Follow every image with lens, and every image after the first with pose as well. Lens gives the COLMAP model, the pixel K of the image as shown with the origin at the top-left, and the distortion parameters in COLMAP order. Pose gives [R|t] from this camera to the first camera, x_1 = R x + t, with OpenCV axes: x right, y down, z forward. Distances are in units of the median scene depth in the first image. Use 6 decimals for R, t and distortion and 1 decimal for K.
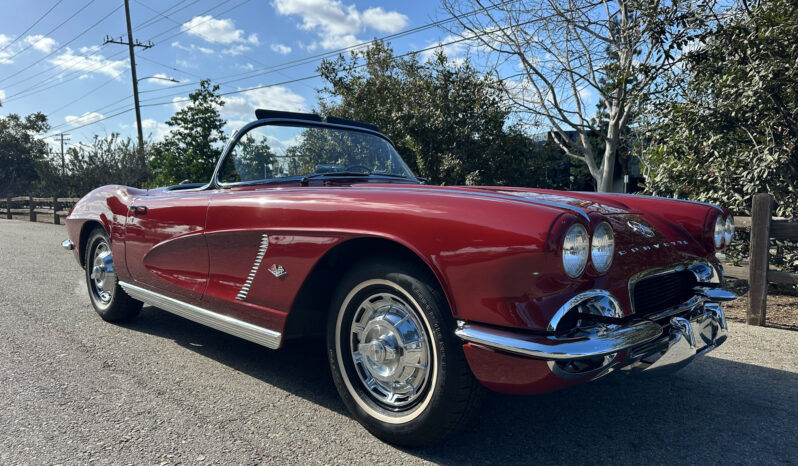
lens RADIAL K [[547.5, 0, 400.8], [0, 547.5, 233.3], [0, 0, 1]] dist [0.006375, -0.004892]
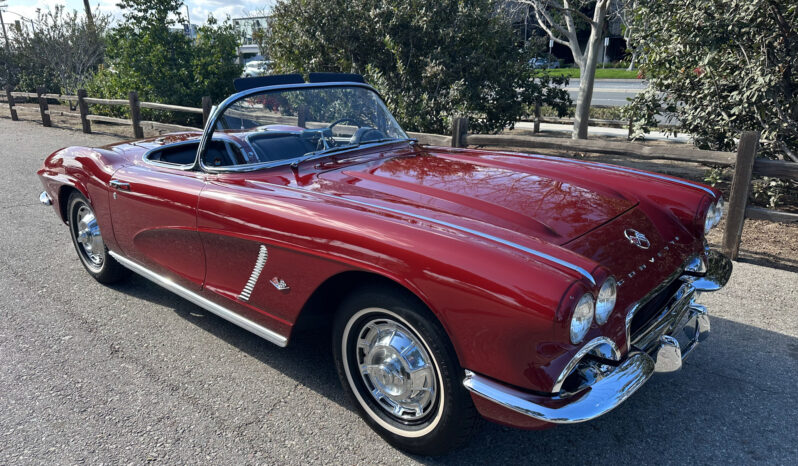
lens RADIAL K [[547.0, 0, 399.0], [0, 547.0, 233.0], [0, 0, 1]] dist [0.007077, -0.006346]
pose [[0.998733, -0.035022, 0.036134, -0.025309], [0.025704, 0.972378, 0.231992, -0.166845], [-0.043260, -0.230770, 0.972046, 0.021322]]
